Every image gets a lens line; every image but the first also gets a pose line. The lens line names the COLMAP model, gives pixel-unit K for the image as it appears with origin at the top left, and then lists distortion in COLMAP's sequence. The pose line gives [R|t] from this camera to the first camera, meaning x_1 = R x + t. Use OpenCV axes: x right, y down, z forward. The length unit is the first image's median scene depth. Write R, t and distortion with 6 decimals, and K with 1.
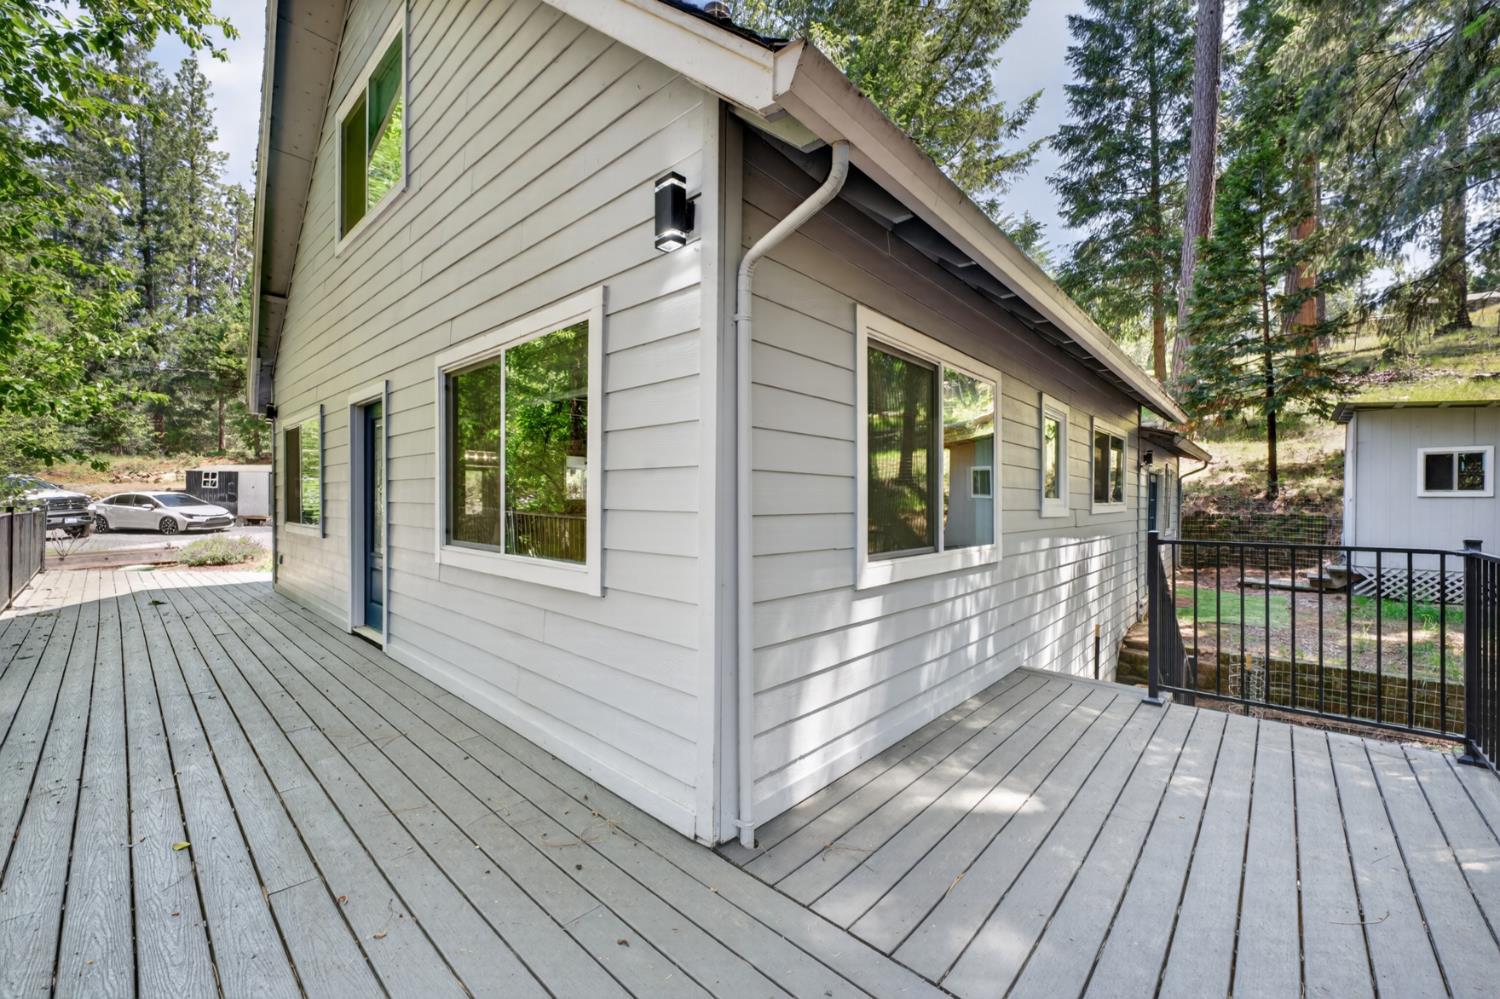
lens RADIAL K [[616.3, 0, 751.3], [0, 616.3, 498.3], [0, 0, 1]] dist [-0.007963, 0.006433]
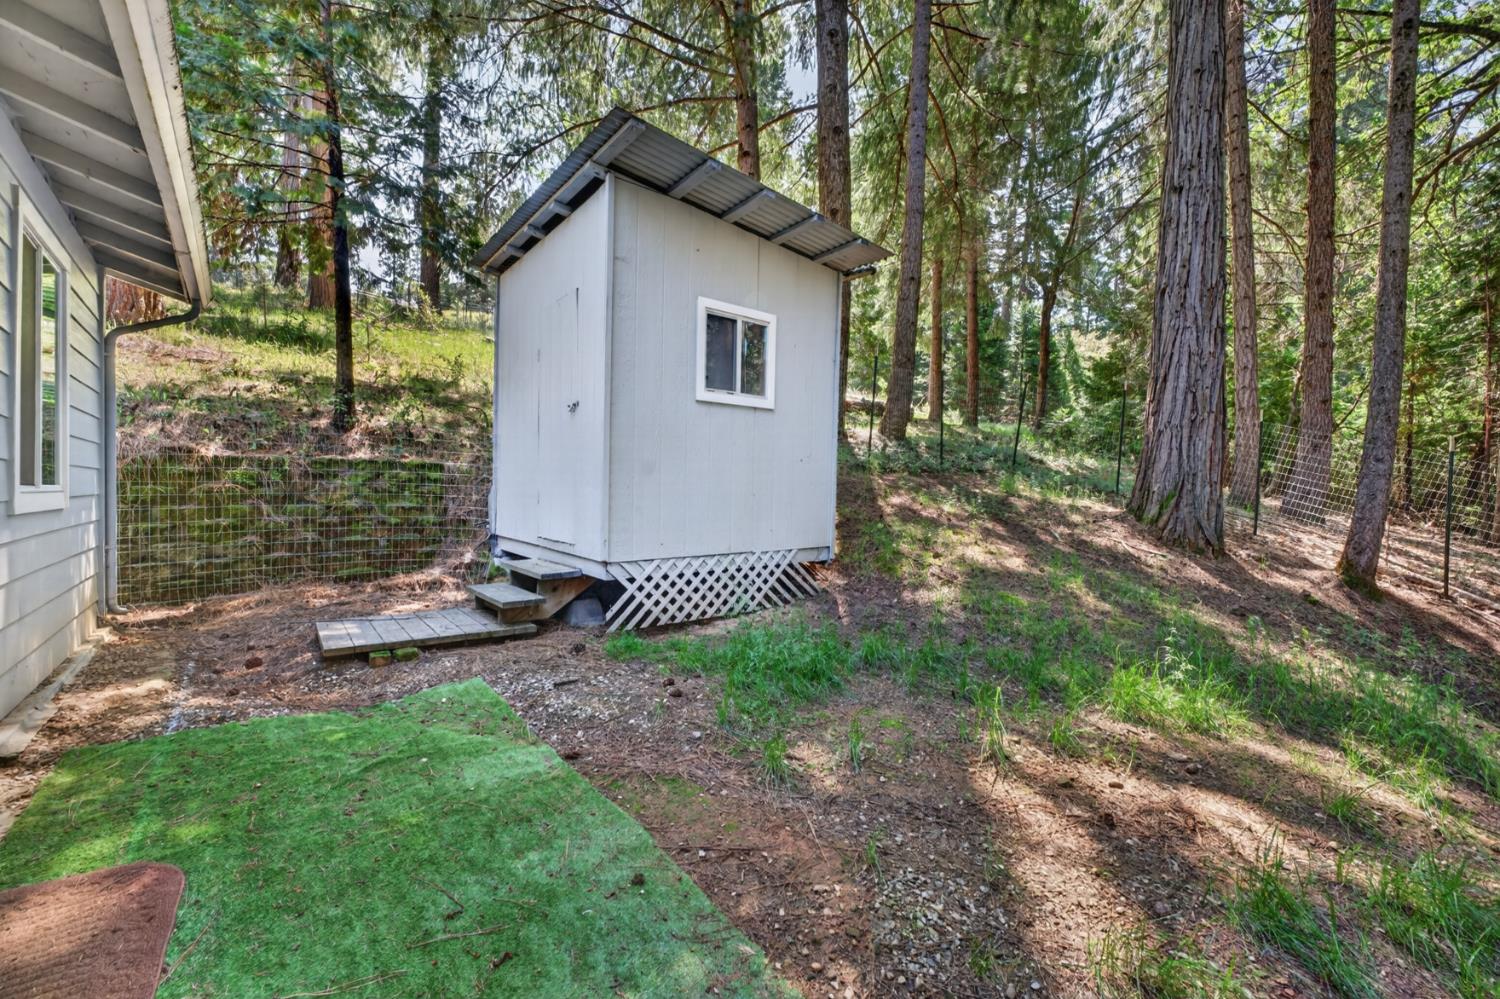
lens RADIAL K [[616.3, 0, 746.3], [0, 616.3, 496.4], [0, 0, 1]] dist [-0.007963, 0.006433]
pose [[0.181281, -0.012494, 0.983352, 0.453577], [-0.006960, 0.999878, 0.013987, 0.045741], [-0.983407, -0.009380, 0.181172, 0.633334]]
